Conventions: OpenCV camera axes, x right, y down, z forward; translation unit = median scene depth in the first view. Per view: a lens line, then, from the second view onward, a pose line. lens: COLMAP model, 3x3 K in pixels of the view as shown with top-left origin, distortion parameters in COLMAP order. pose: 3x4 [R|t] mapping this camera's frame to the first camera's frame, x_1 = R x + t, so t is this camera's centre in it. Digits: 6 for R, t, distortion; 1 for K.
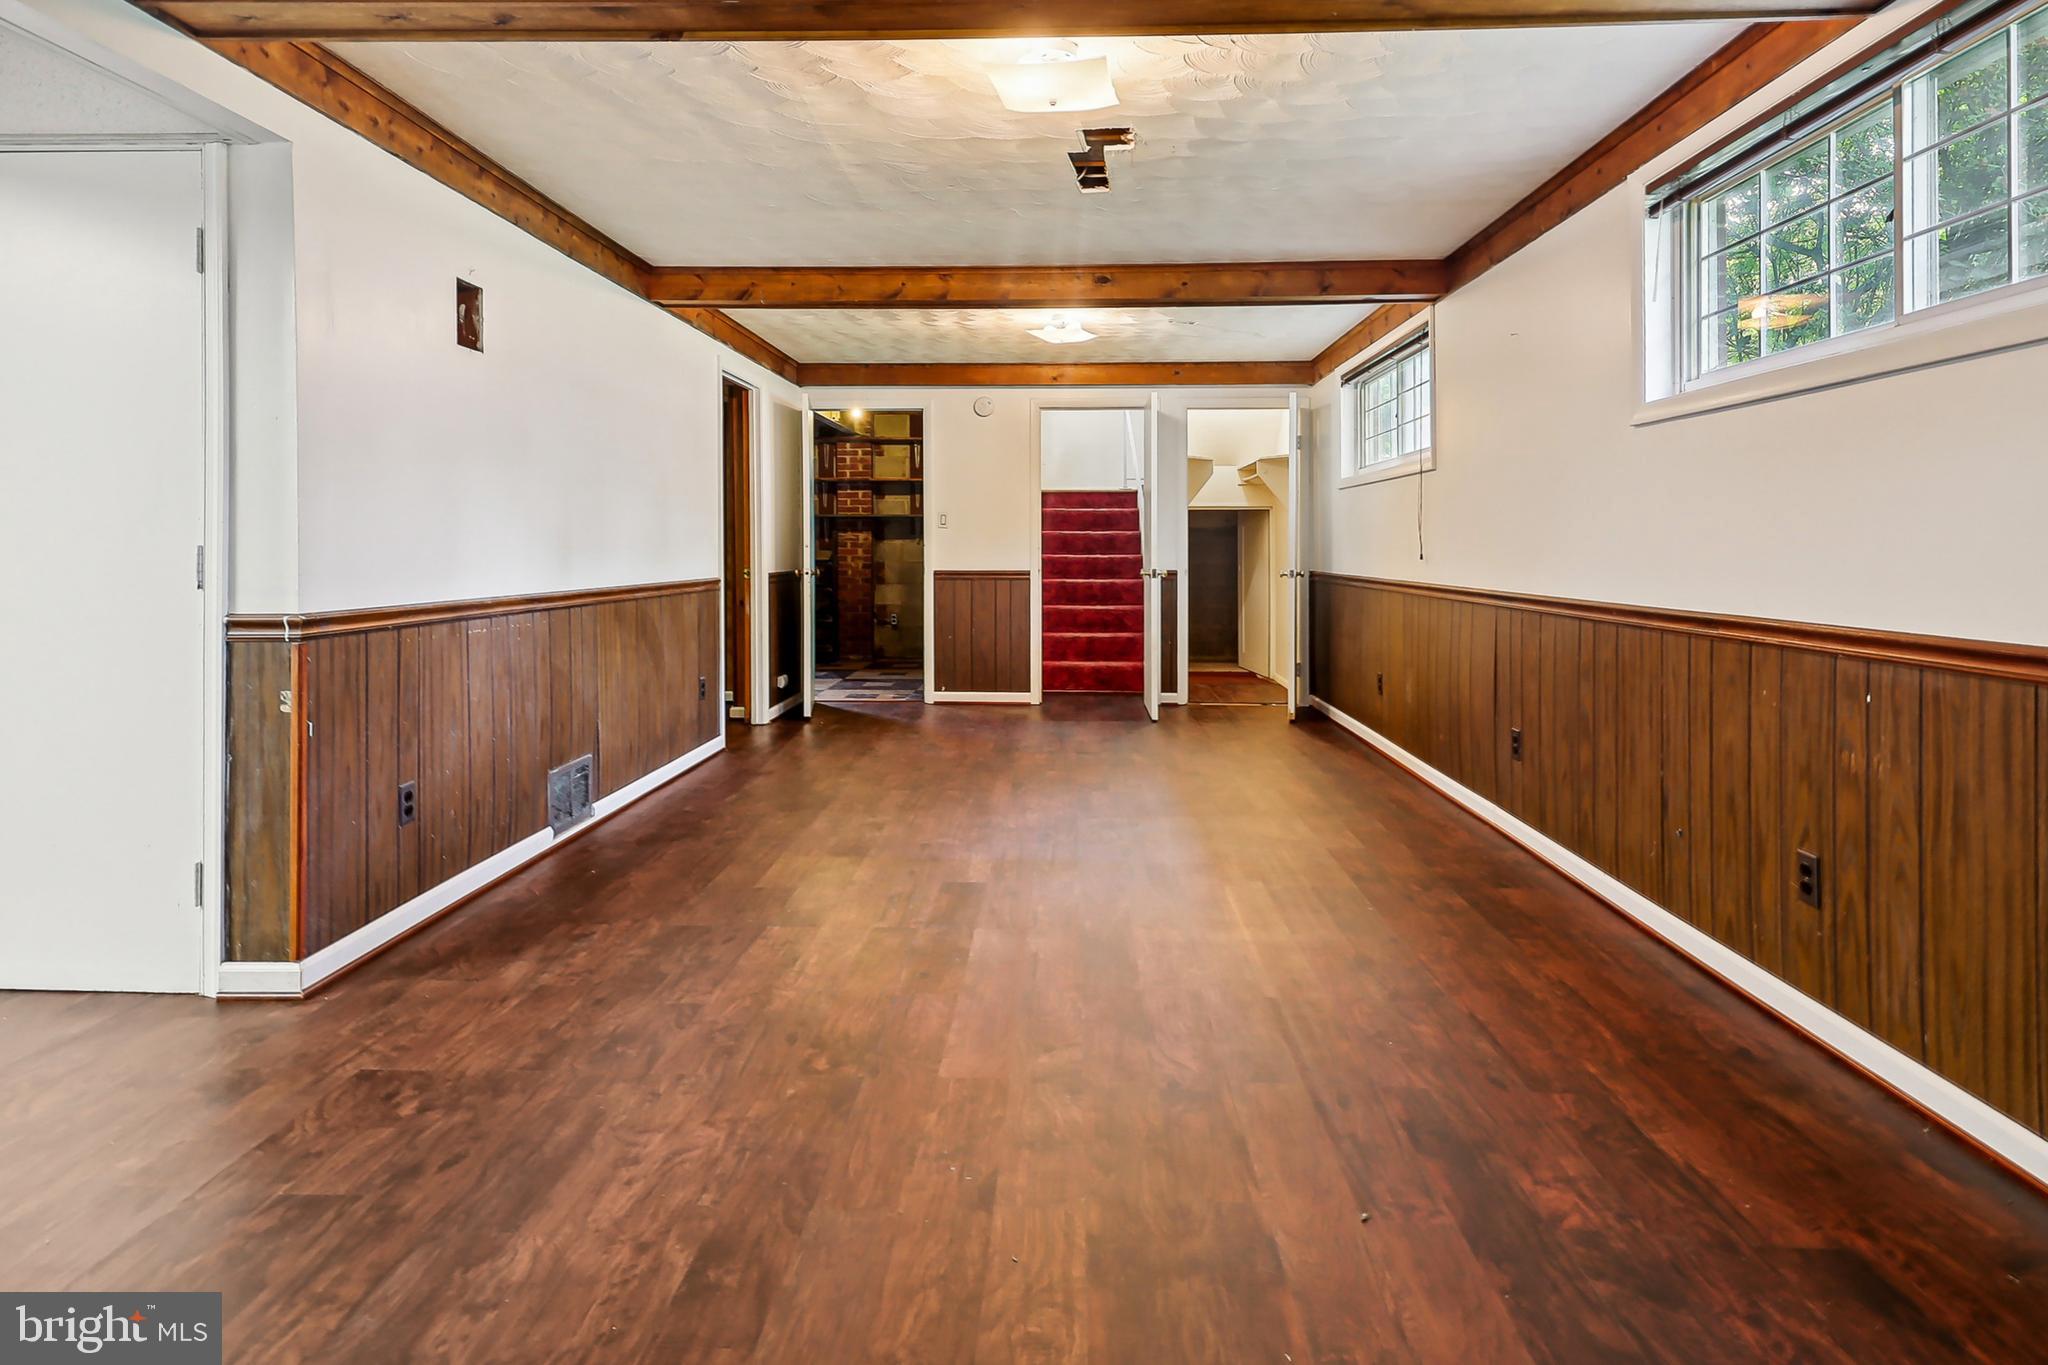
lens RADIAL K [[1126.5, 0, 1025.7], [0, 1126.5, 665.1], [0, 0, 1]] dist [-0.002645, -0.000814]
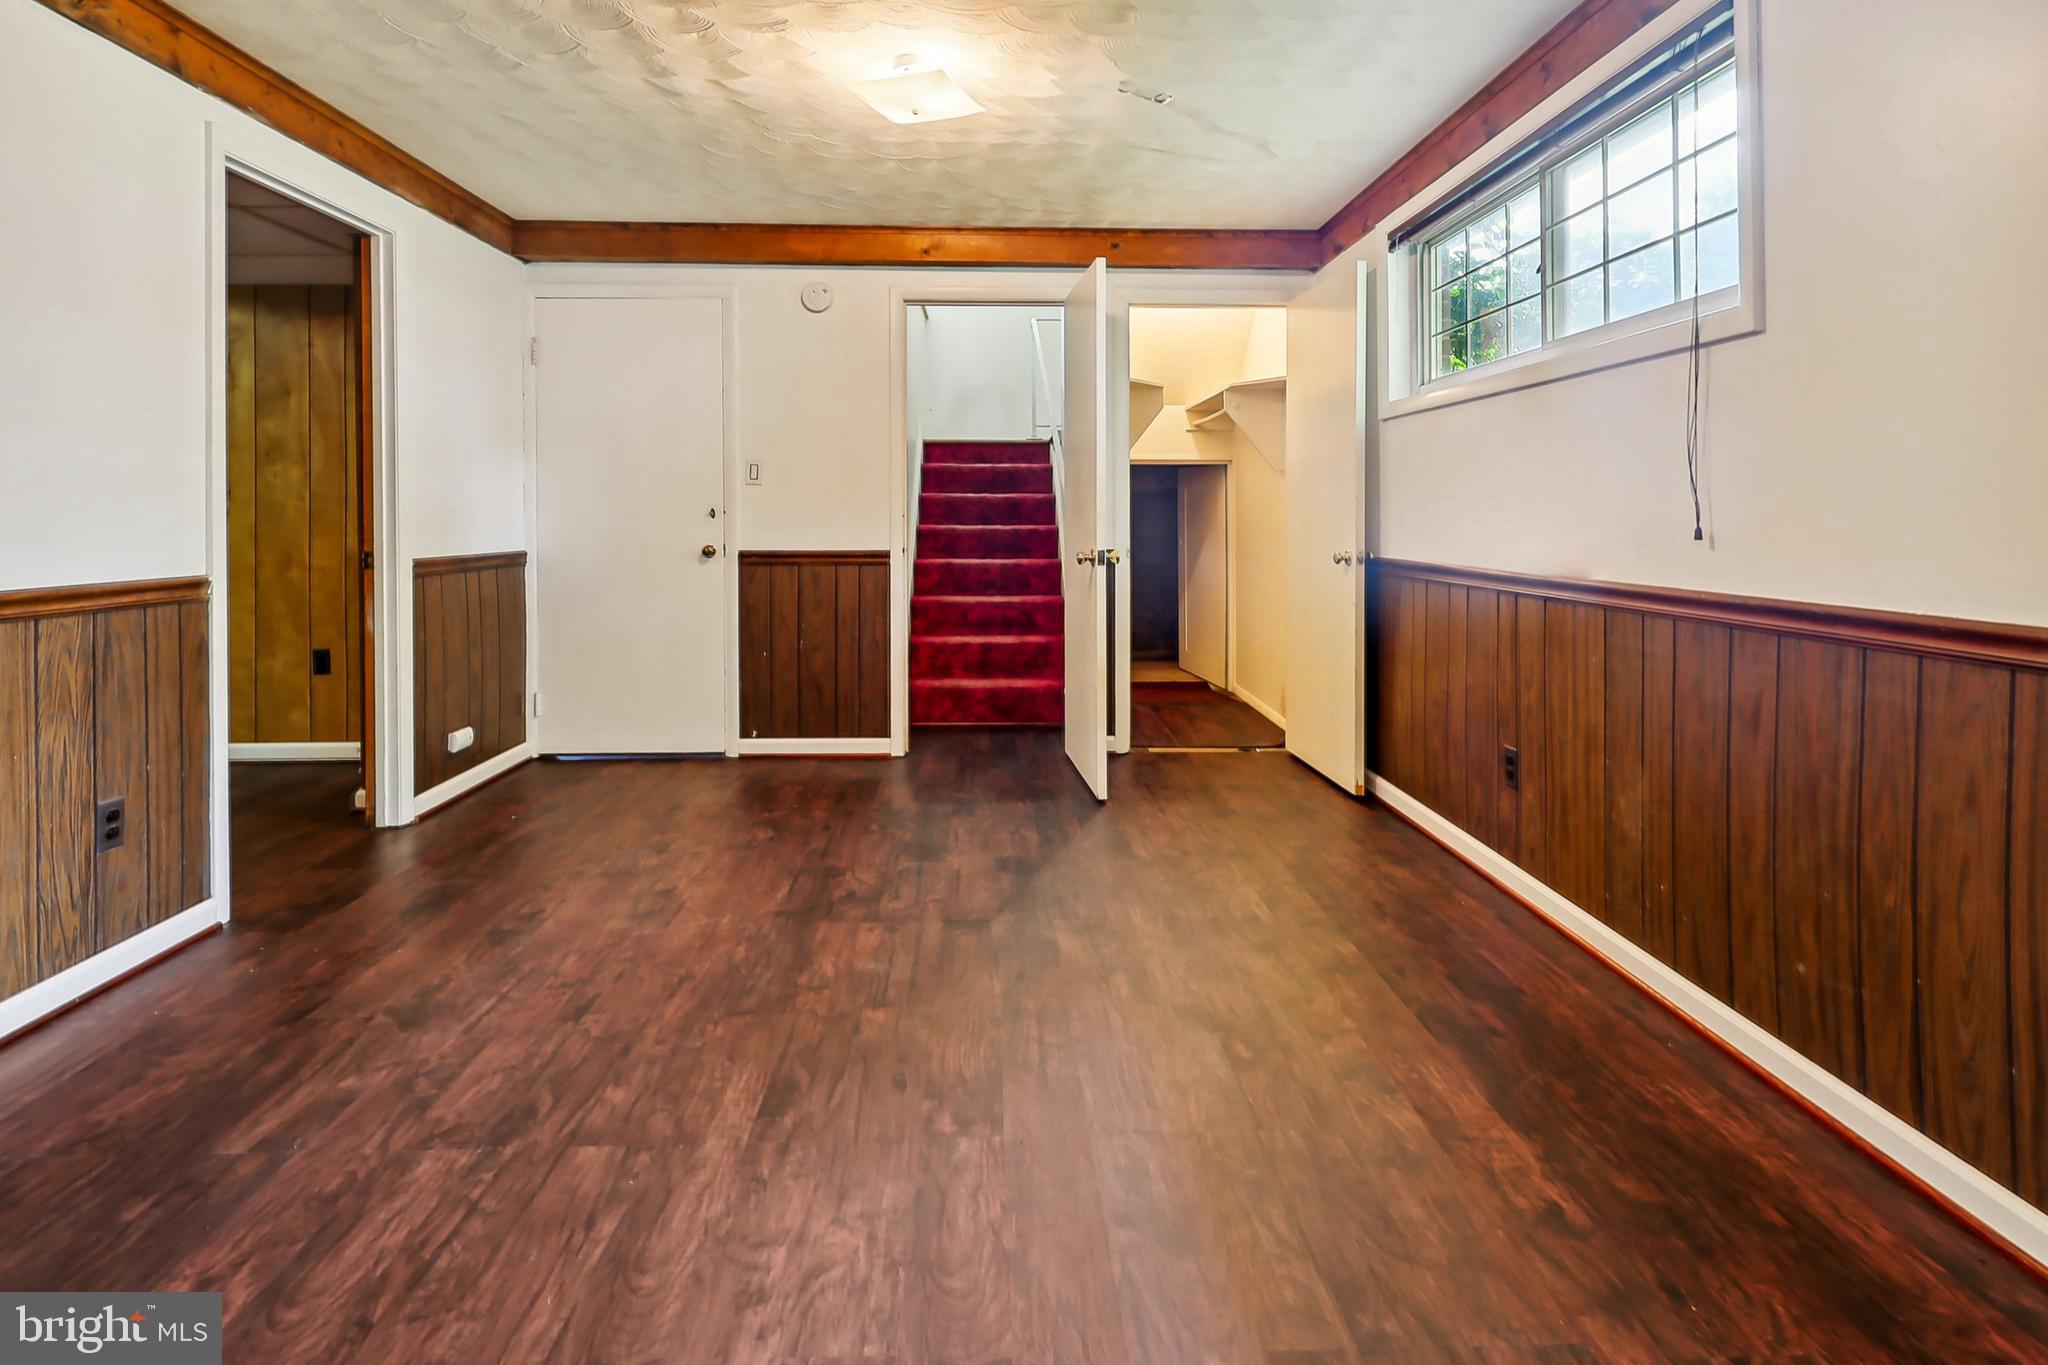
lens RADIAL K [[1004.8, 0, 975.1], [0, 1004.8, 621.4], [0, 0, 1]] dist [-0.009583, -0.000084]
pose [[0.999460, -0.000767, 0.032835, 0.026584], [0.000787, 1.000000, -0.000606, -0.032891], [-0.032835, 0.000631, 0.999461, 0.326428]]
